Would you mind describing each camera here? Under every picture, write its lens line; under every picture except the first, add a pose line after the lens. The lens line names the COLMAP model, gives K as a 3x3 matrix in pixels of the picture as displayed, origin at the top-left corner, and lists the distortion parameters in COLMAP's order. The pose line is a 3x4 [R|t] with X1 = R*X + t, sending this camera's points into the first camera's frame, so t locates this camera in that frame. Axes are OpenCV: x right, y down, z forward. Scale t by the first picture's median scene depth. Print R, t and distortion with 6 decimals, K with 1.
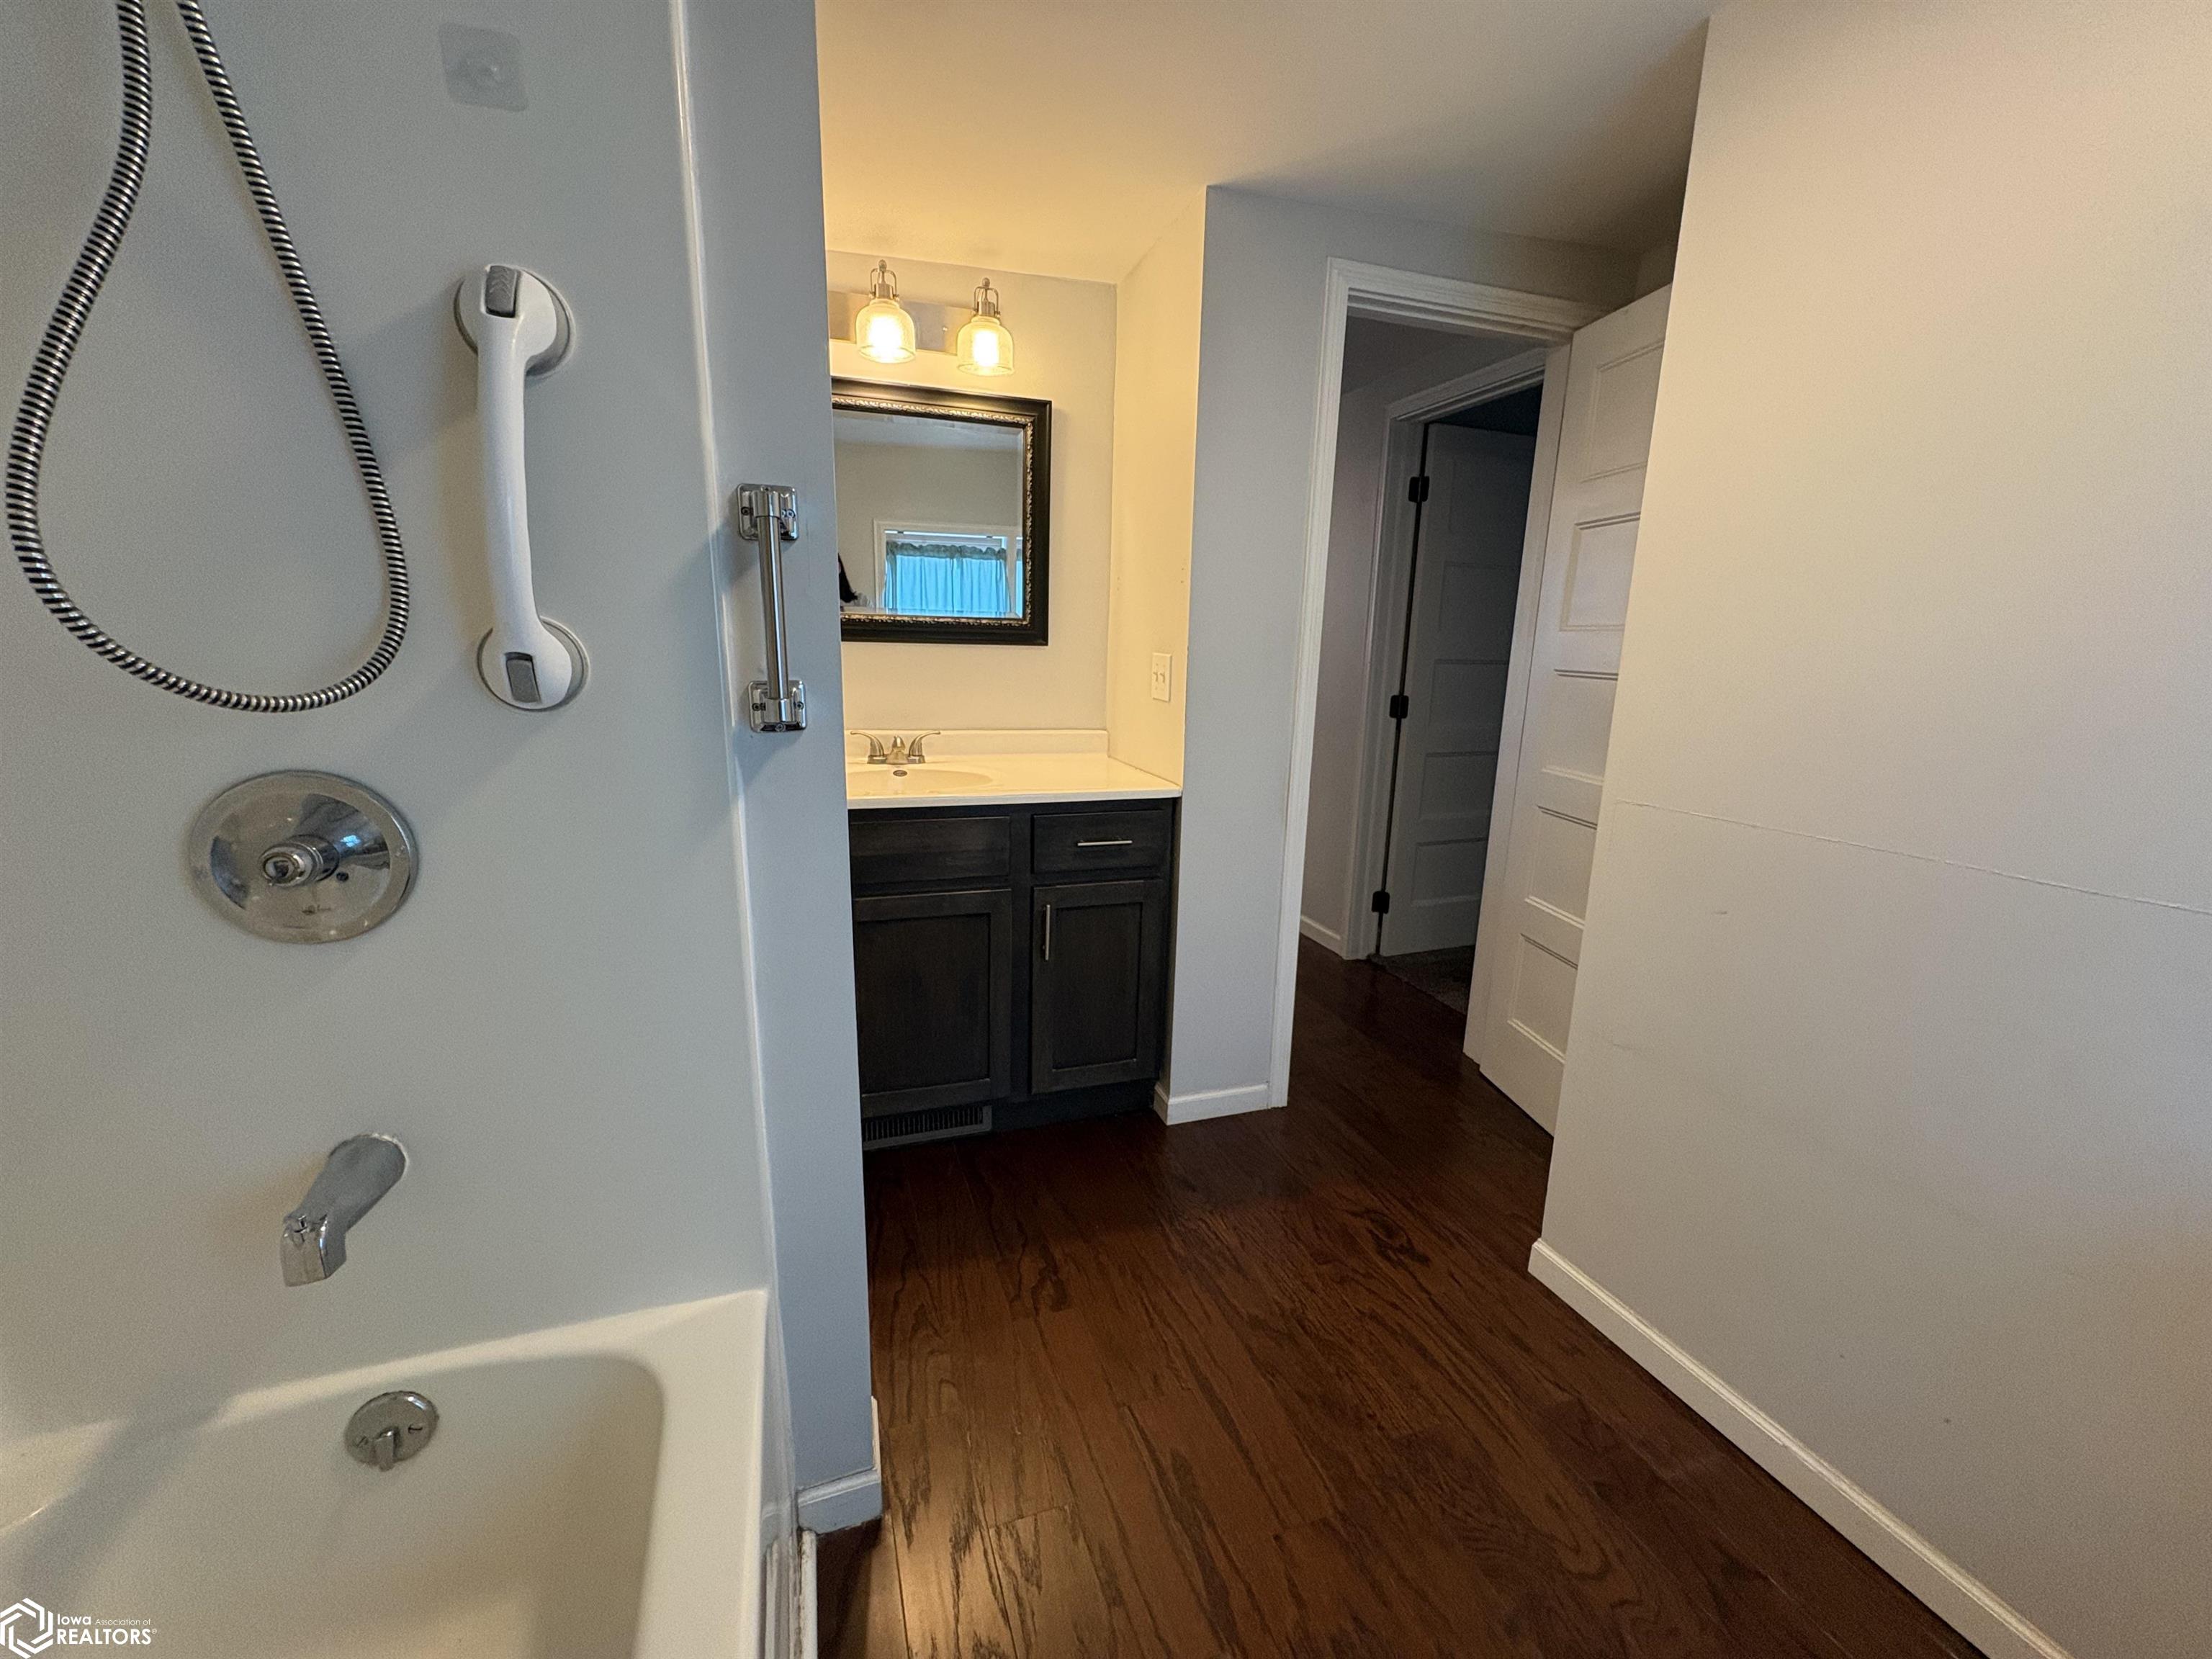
lens RADIAL K [[883.4, 0, 1106.3], [0, 883.4, 827.4], [0, 0, 1]] dist [0.003386, 0.000515]
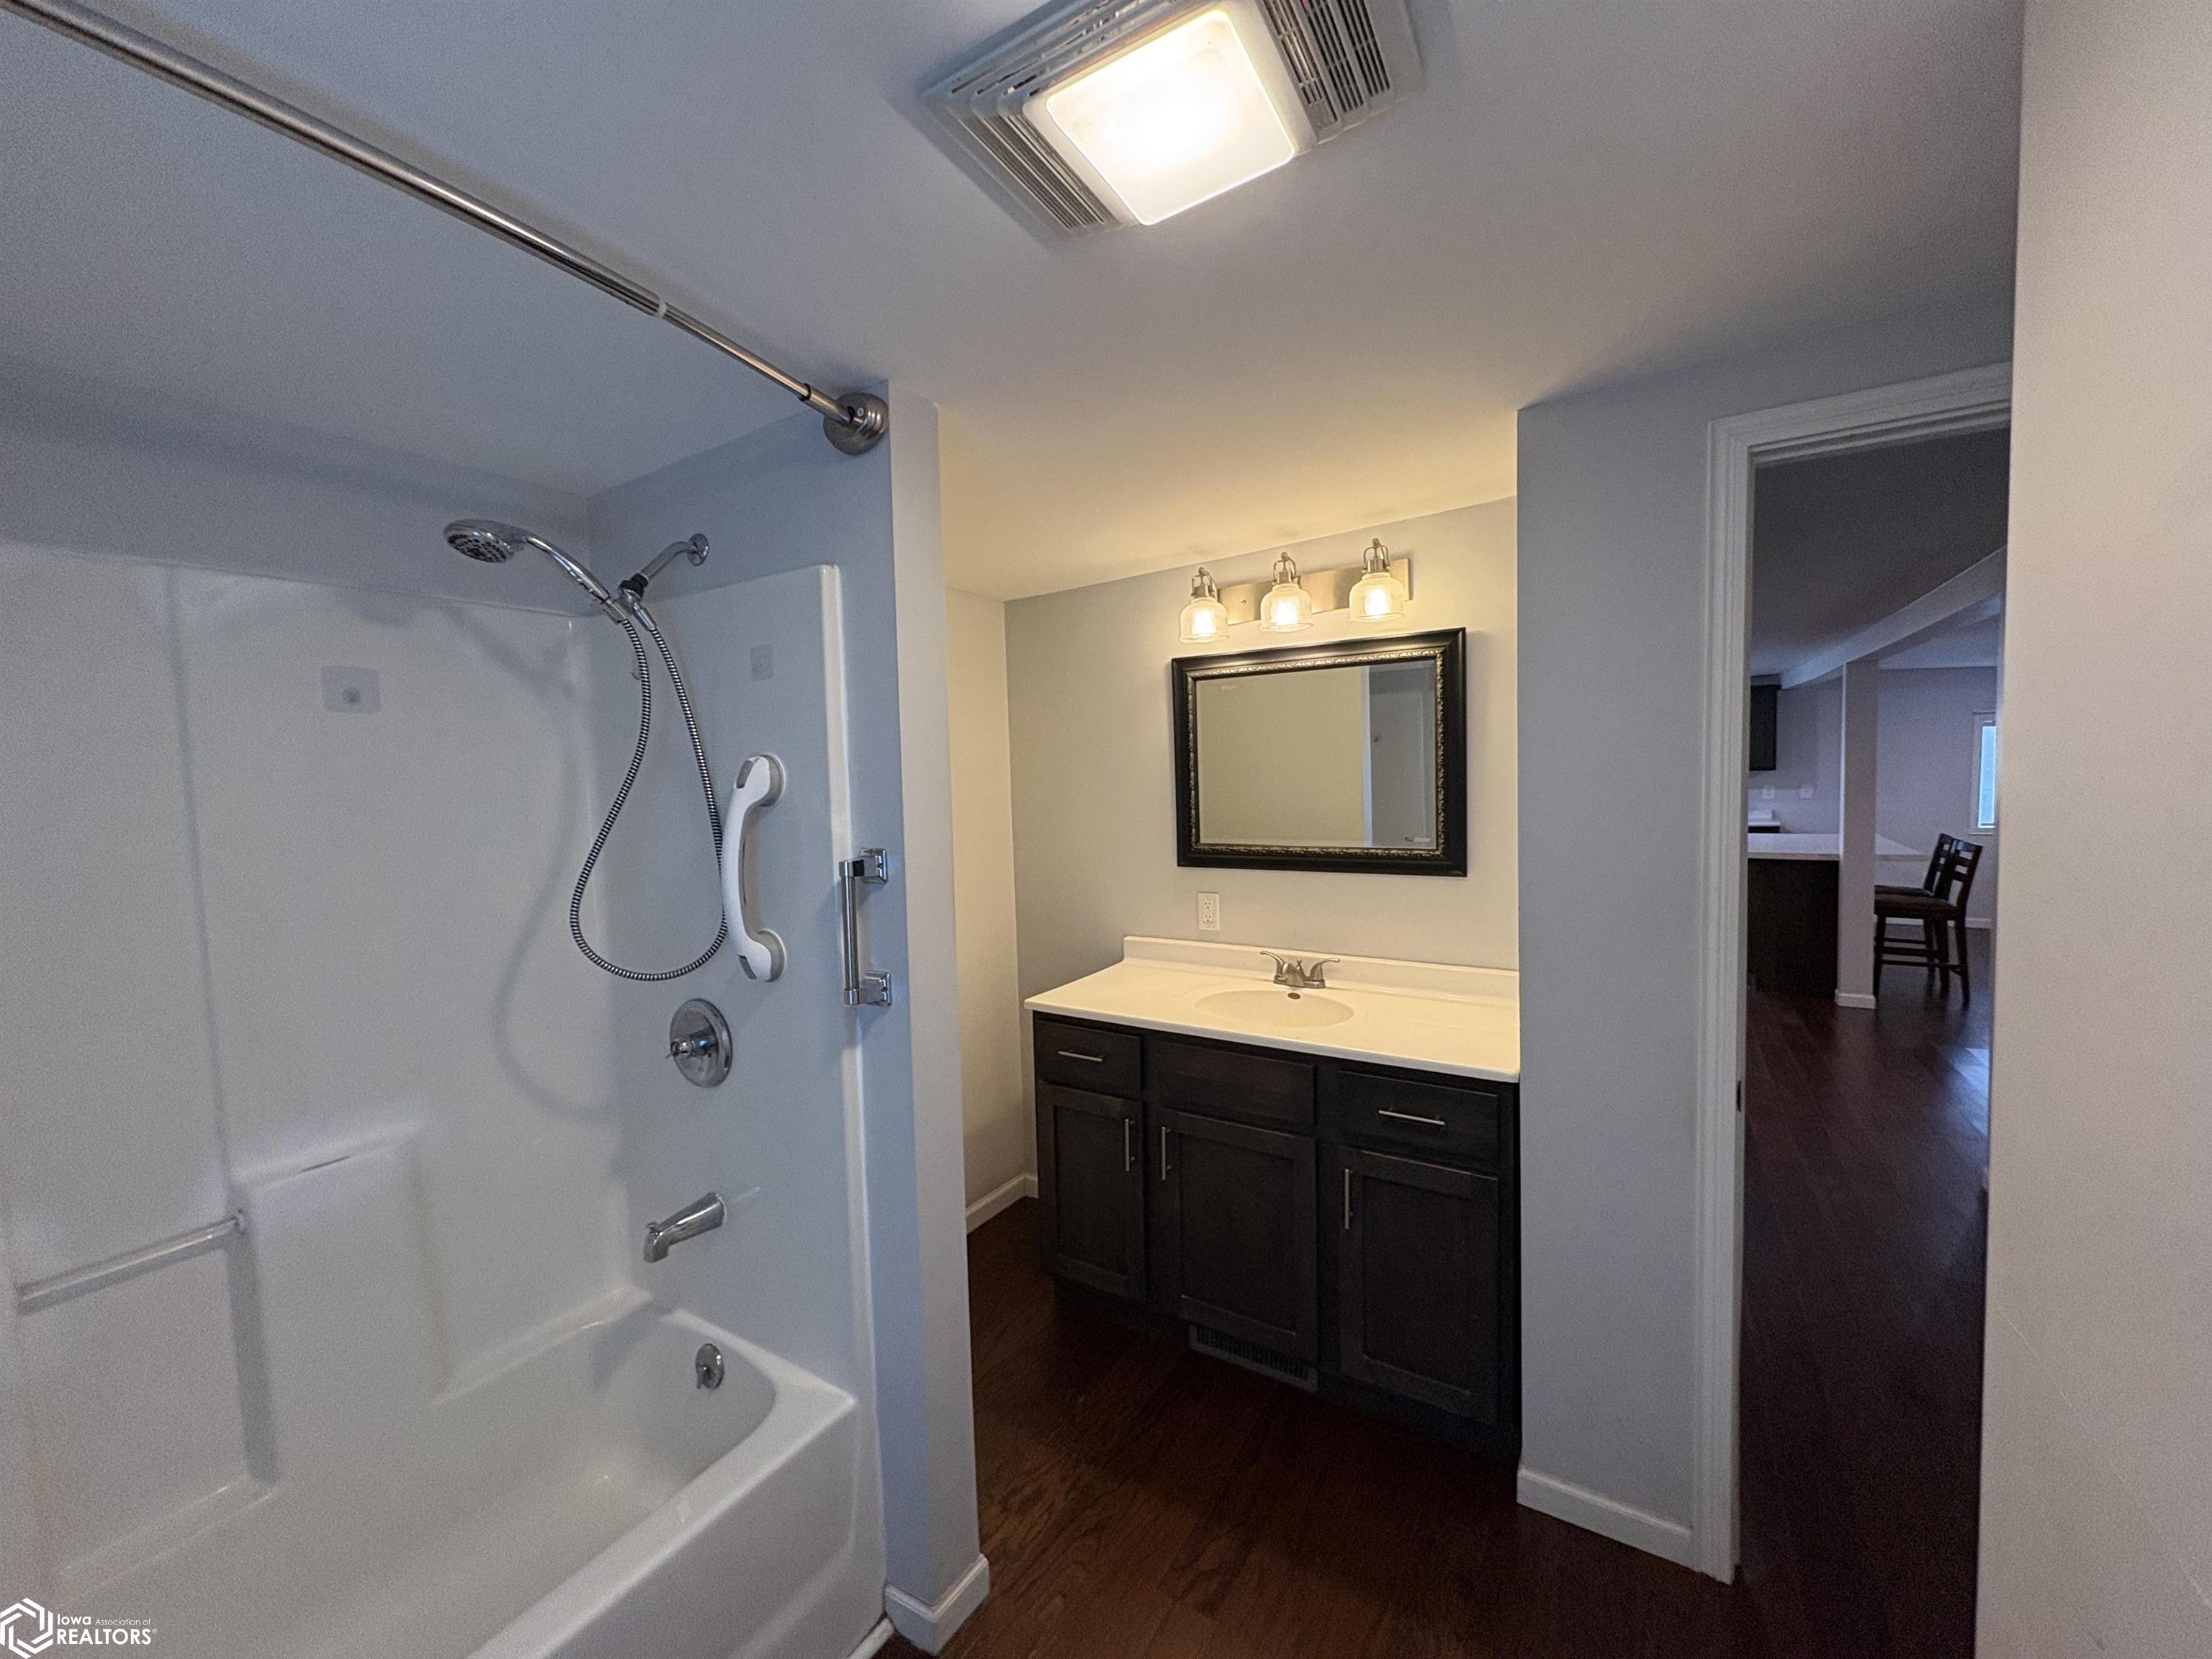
lens RADIAL K [[883.4, 0, 1106.3], [0, 883.4, 827.4], [0, 0, 1]] dist [0.003386, 0.000515]
pose [[0.623761, 0.004924, -0.781599, 0.495513], [-0.119971, 0.988734, -0.089514, -0.152863], [0.772353, 0.149605, 0.617325, 0.161086]]
